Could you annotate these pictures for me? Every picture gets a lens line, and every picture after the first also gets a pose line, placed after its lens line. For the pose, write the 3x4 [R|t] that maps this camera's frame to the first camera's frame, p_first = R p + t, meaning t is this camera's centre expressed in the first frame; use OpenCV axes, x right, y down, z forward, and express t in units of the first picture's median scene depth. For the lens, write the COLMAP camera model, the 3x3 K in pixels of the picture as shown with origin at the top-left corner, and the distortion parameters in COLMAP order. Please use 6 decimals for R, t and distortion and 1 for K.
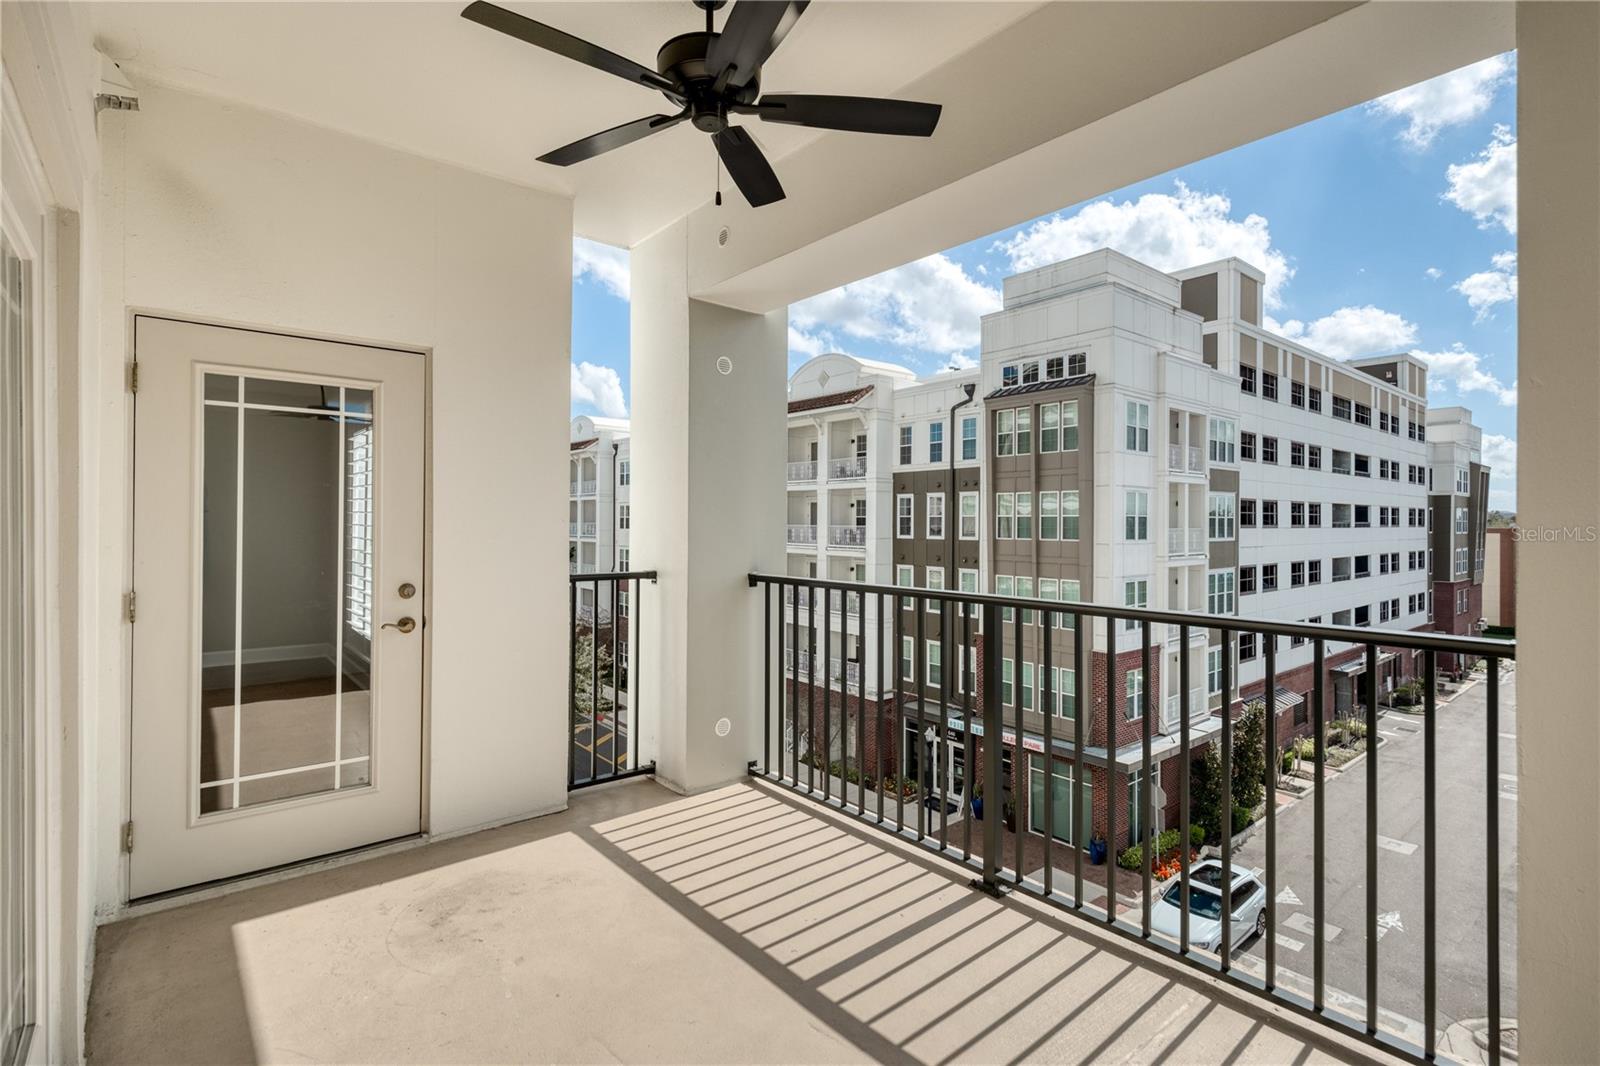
lens RADIAL K [[760.4, 0, 793.0], [0, 760.4, 526.8], [0, 0, 1]] dist [-0.001170, 0.000173]
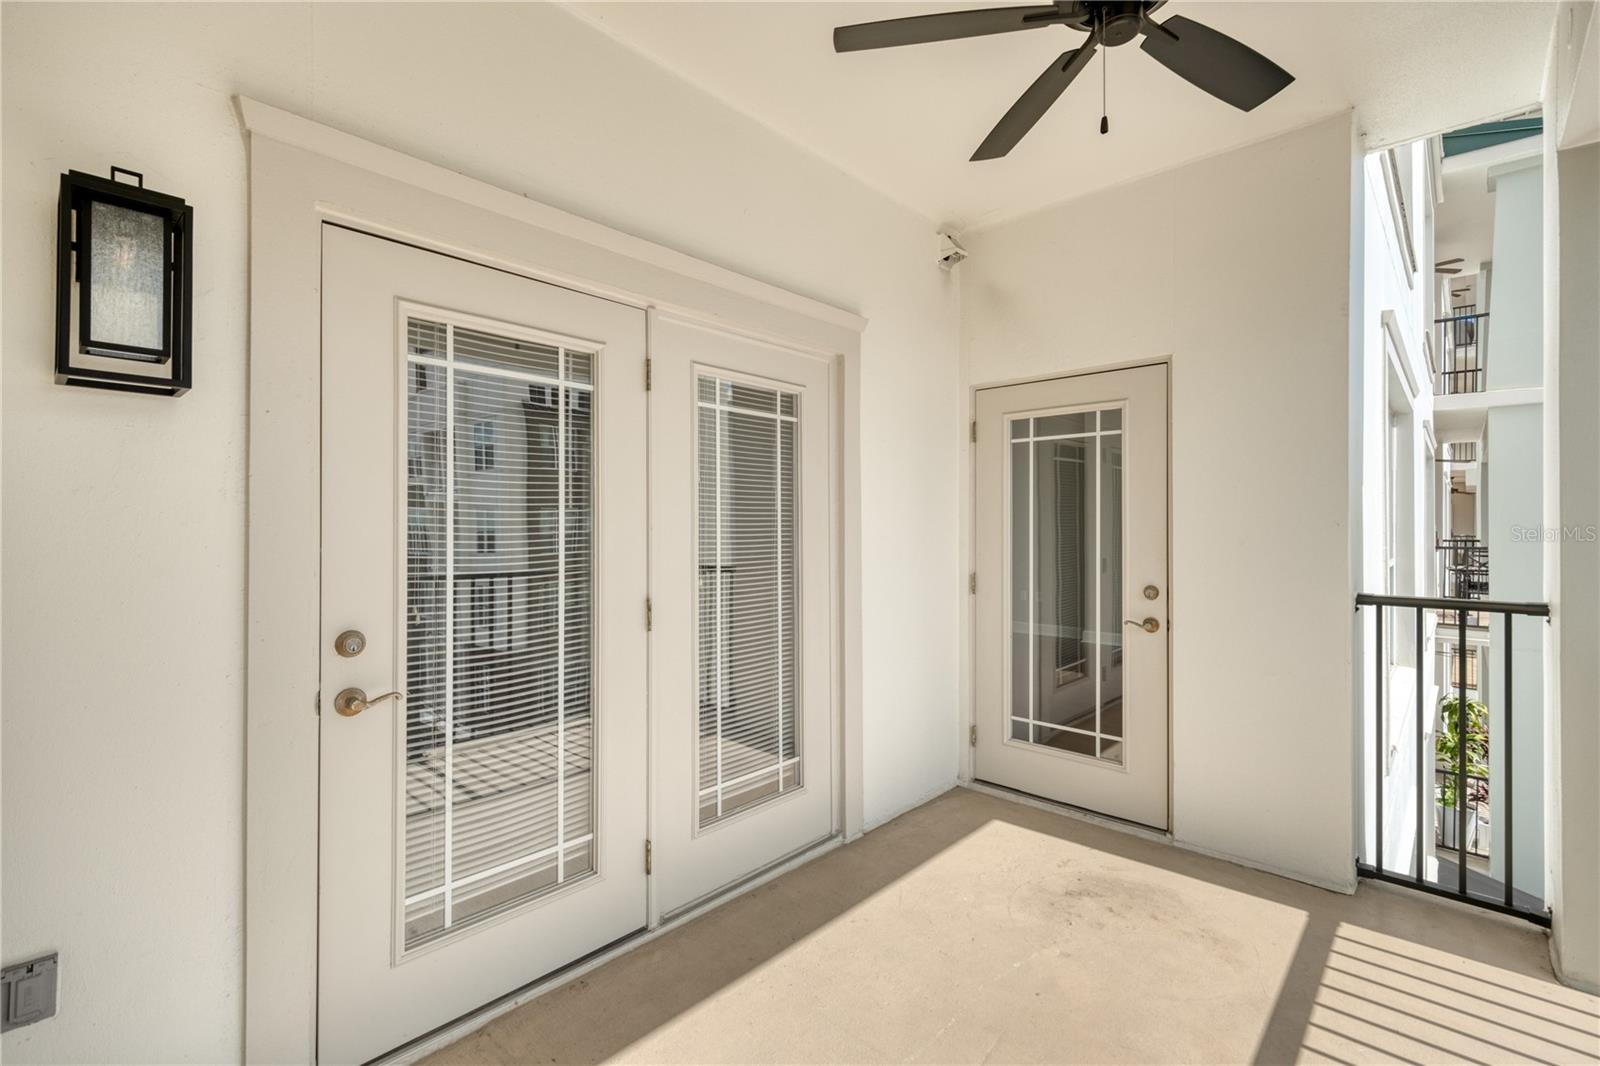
lens RADIAL K [[719.0, 0, 804.3], [0, 719.0, 528.0], [0, 0, 1]] dist [-0.001161, 0.000176]
pose [[0.125427, -0.006123, -0.992084, 0.449258], [-0.010316, 0.999919, -0.007476, 0.008072], [0.992049, 0.011172, 0.125353, 0.427979]]
